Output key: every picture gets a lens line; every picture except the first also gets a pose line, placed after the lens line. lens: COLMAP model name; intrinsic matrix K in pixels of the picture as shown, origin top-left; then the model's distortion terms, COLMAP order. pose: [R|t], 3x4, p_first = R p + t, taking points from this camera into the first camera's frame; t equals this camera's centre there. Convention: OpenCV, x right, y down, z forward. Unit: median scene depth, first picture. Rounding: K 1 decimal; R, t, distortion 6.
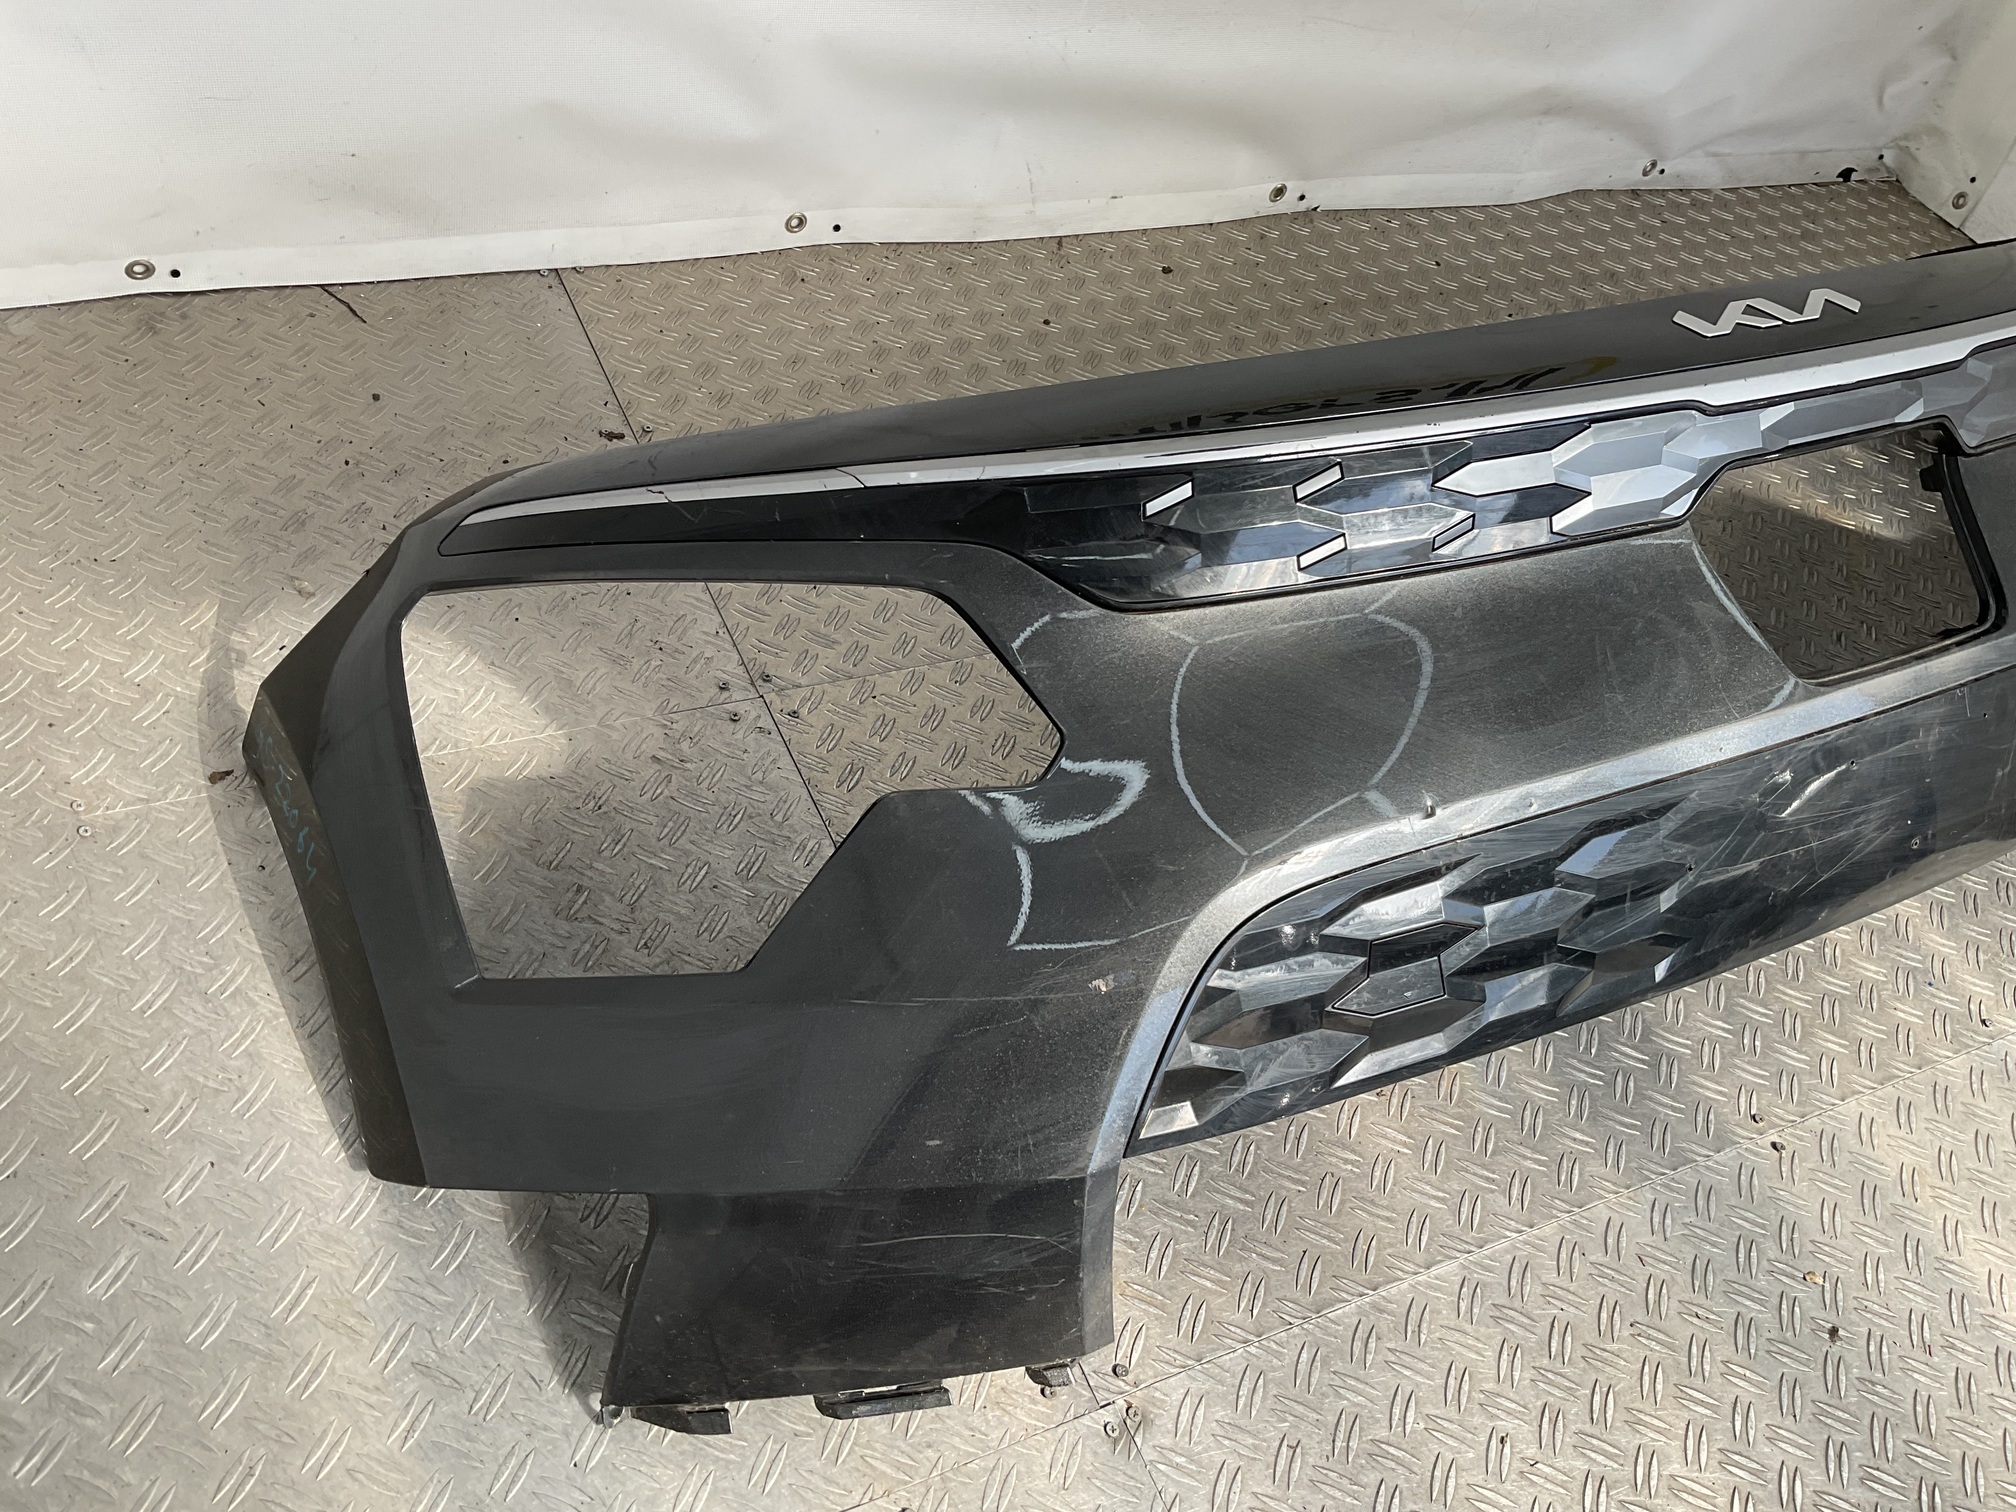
lens RADIAL K [[1681.7, 0, 1011.7], [0, 1681.7, 750.9], [0, 0, 1]] dist [0.053576, -0.094522]
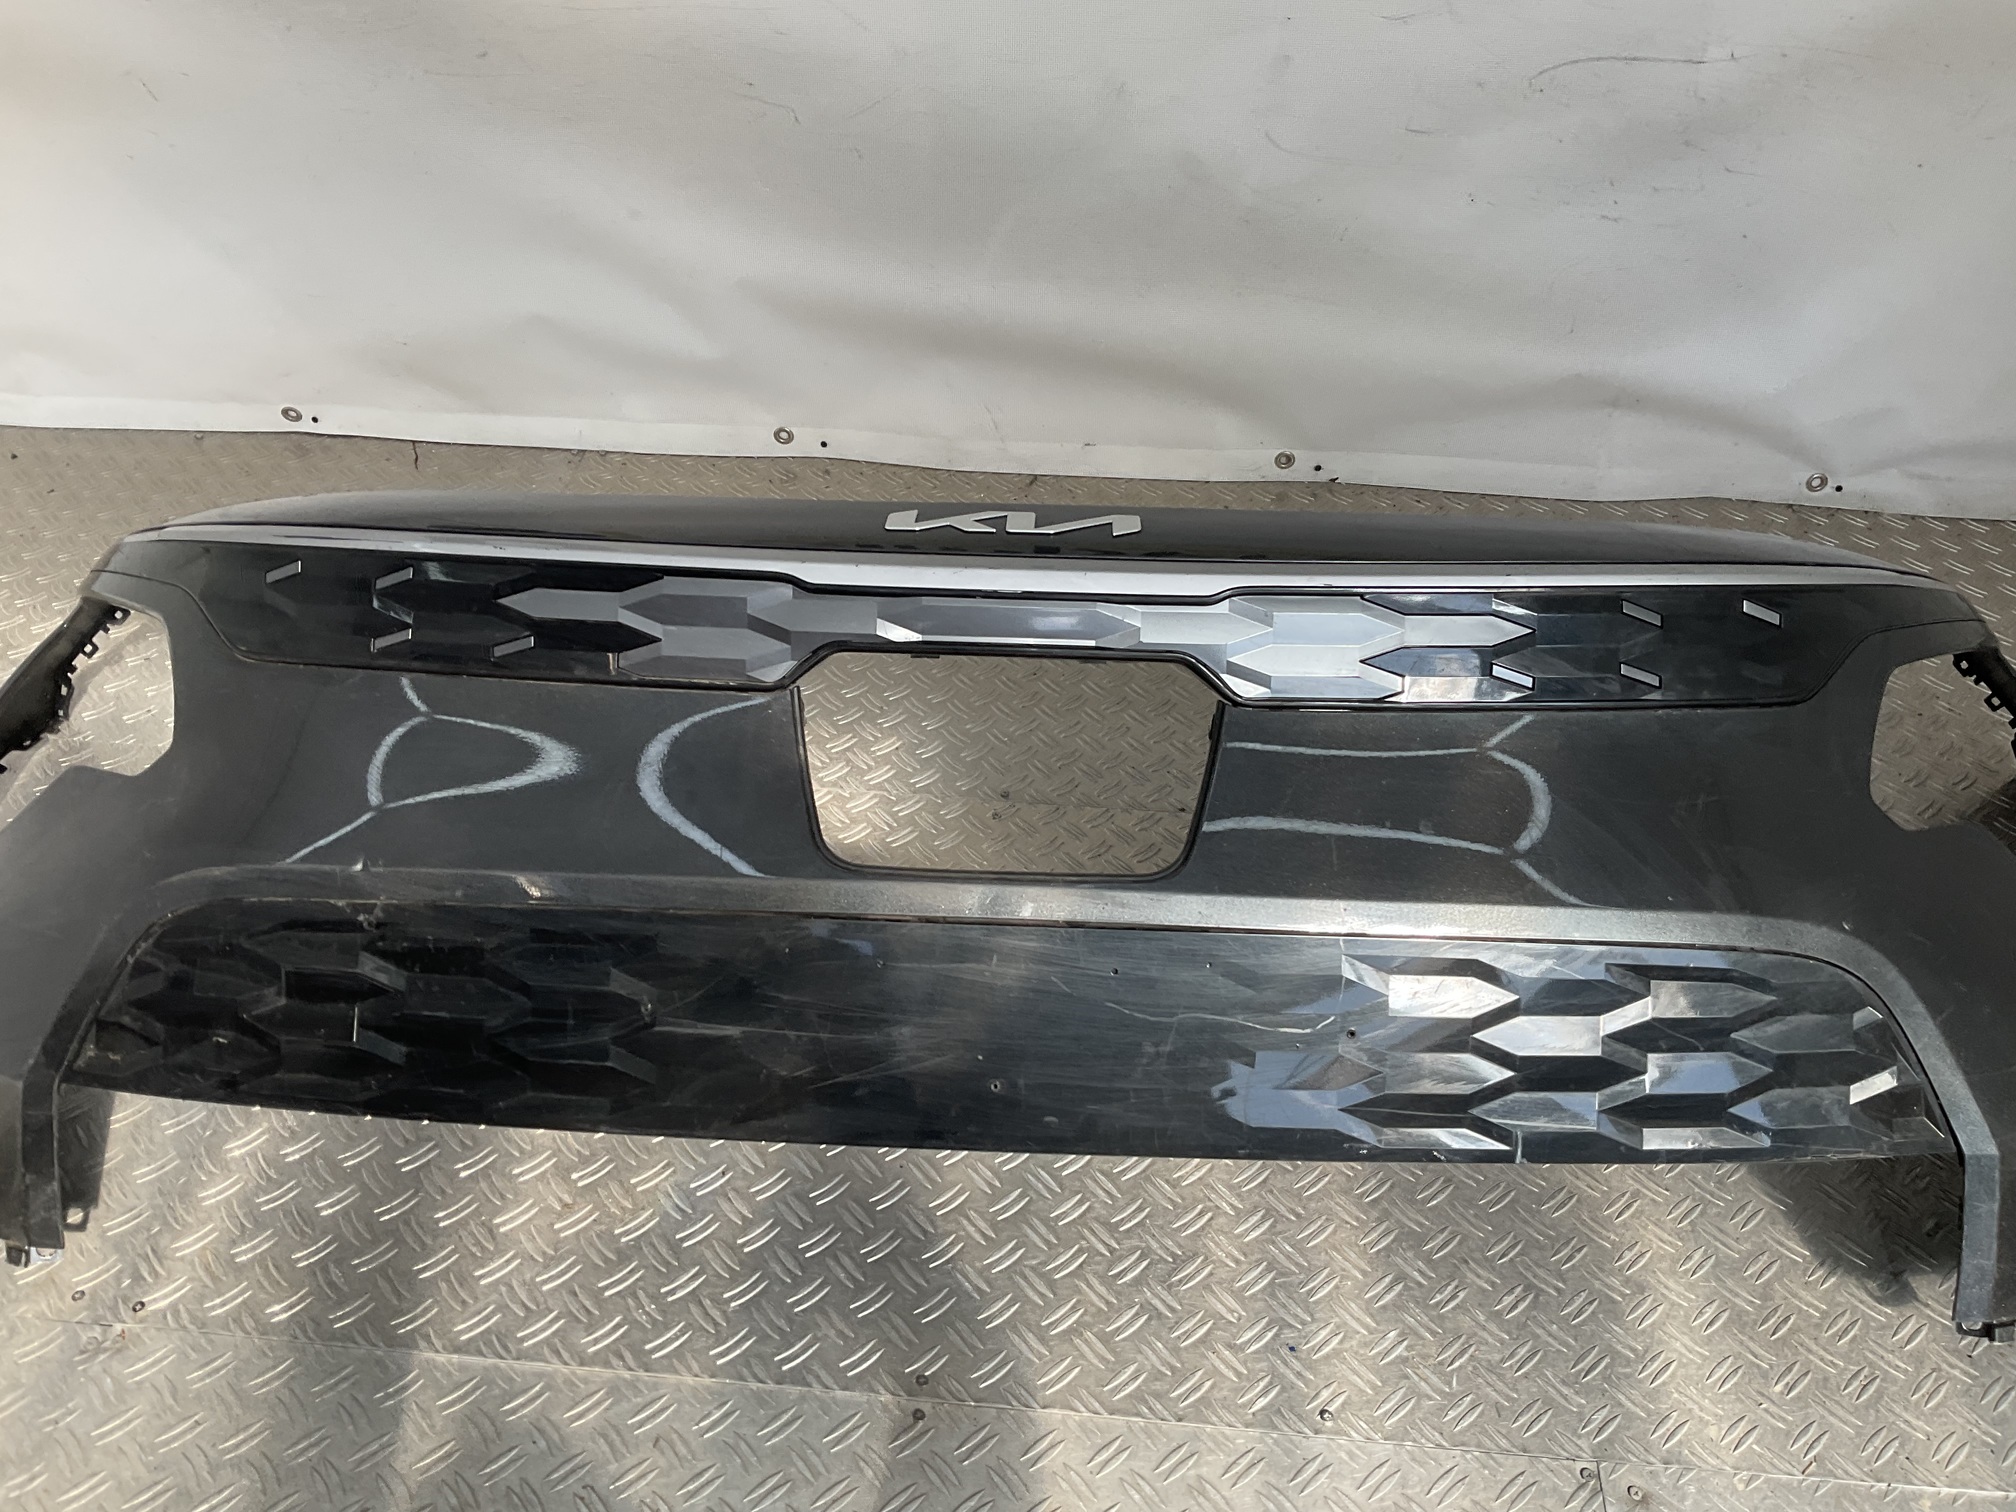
lens RADIAL K [[1681.7, 0, 1003.5], [0, 1681.7, 729.1], [0, 0, 1]] dist [0.053576, -0.094522]
pose [[0.840920, 0.162658, -0.516135, 0.558587], [-0.258200, 0.958795, -0.118515, -0.013654], [0.475590, 0.232928, 0.848268, 0.105445]]
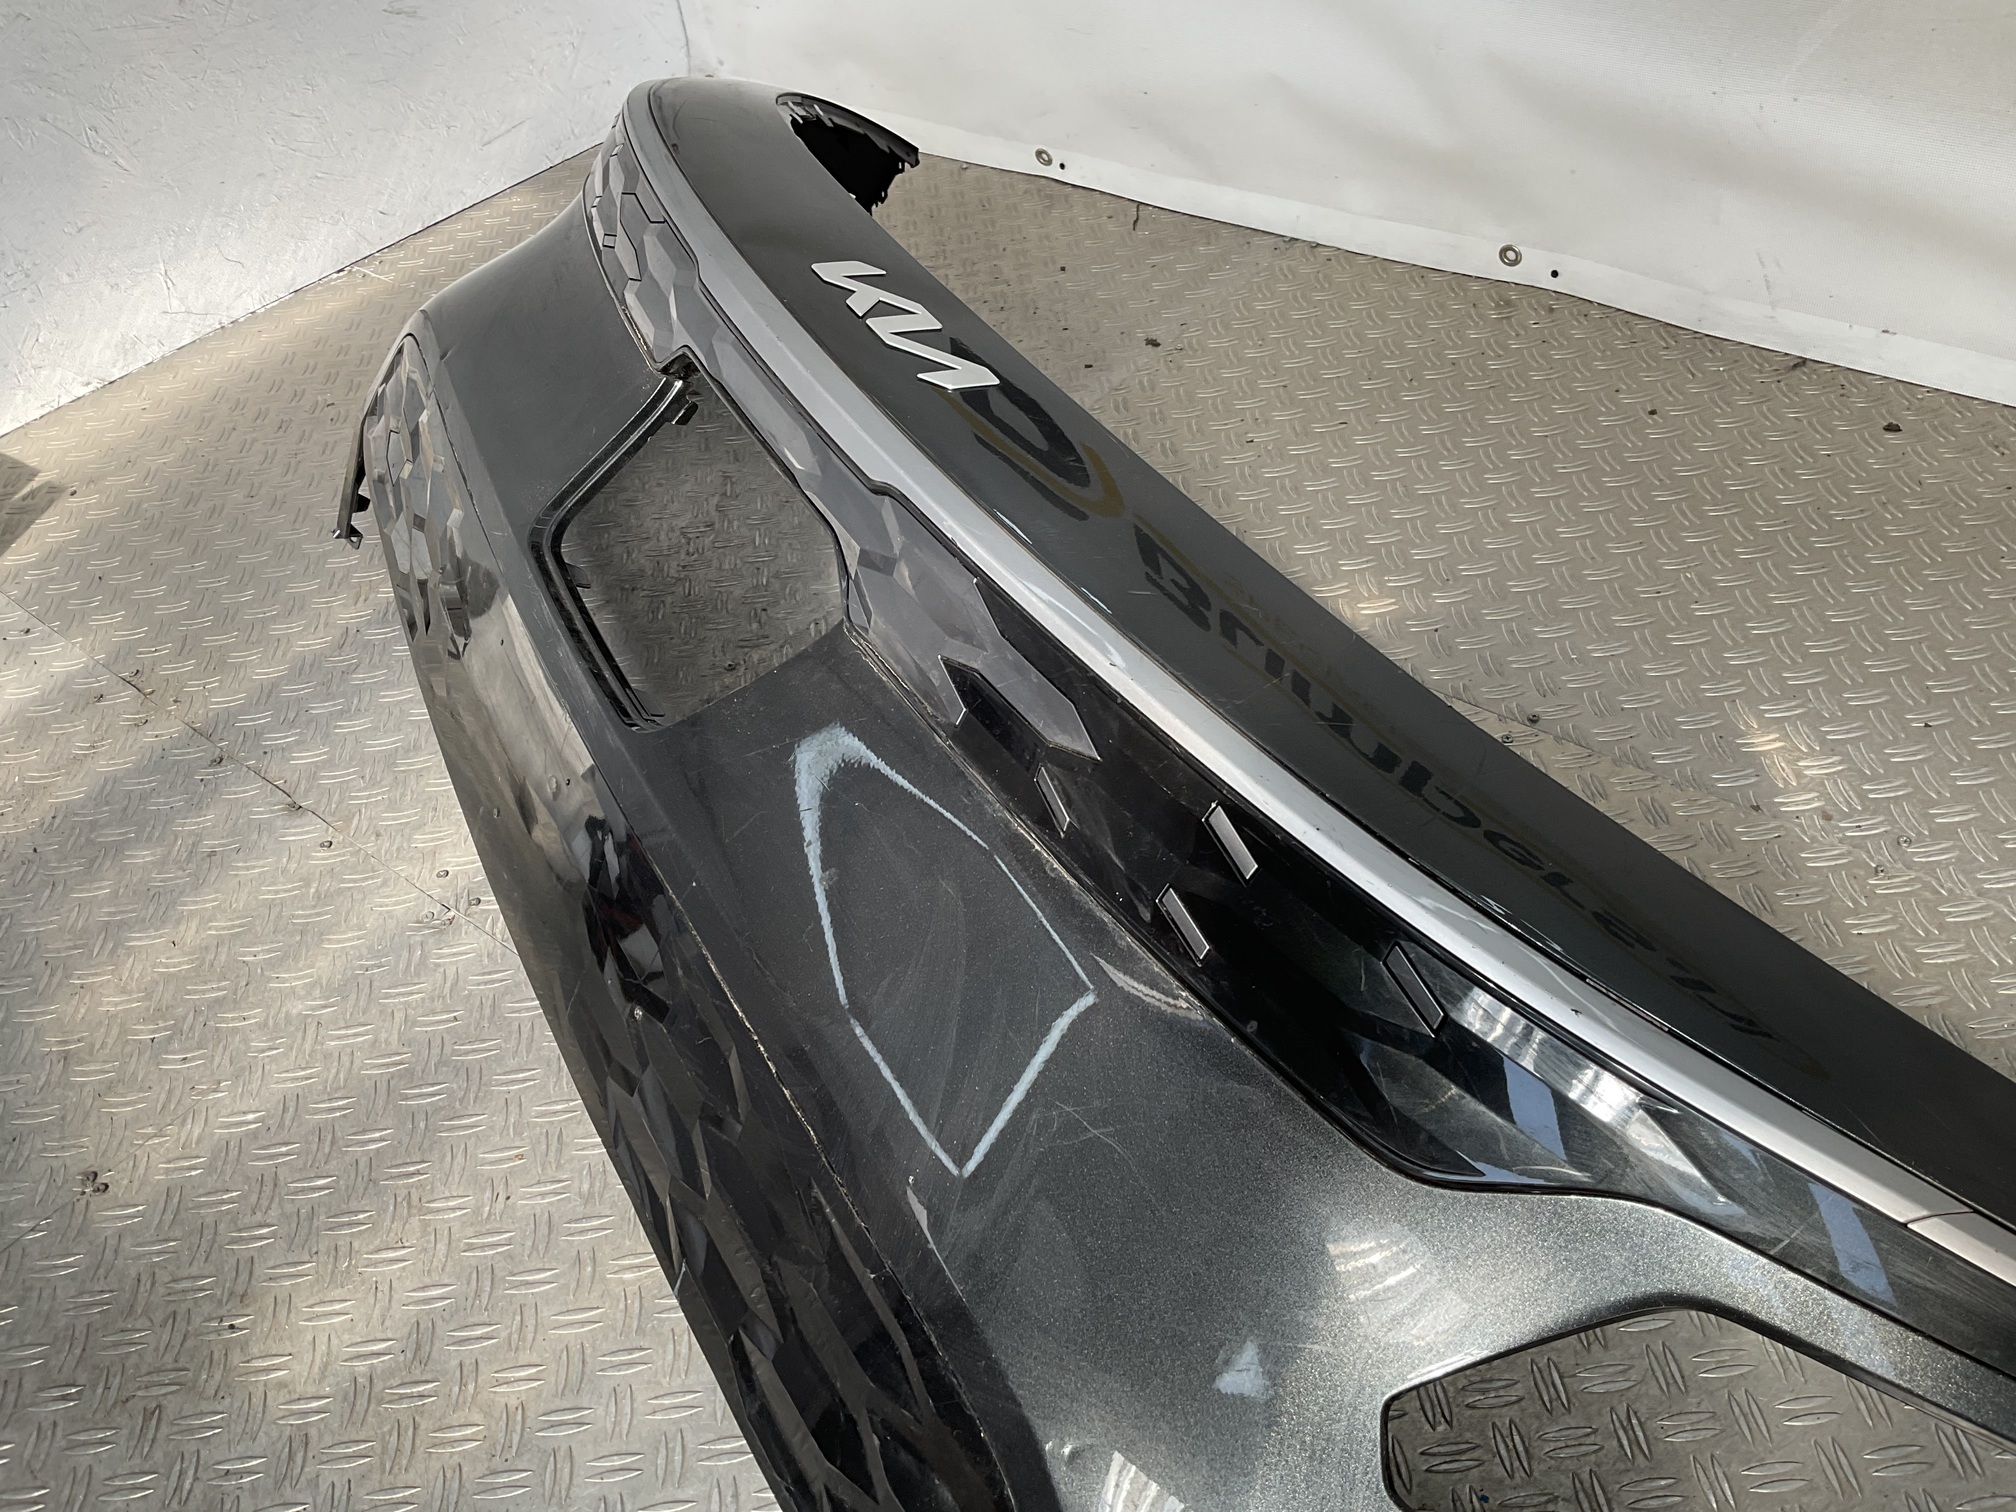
lens RADIAL K [[1681.7, 0, 1002.1], [0, 1681.7, 741.4], [0, 0, 1]] dist [0.053576, -0.094522]
pose [[0.384922, 0.409953, -0.826906, 0.608159], [-0.524873, 0.834187, 0.169235, -0.073916], [0.759173, 0.368878, 0.536270, 0.297672]]
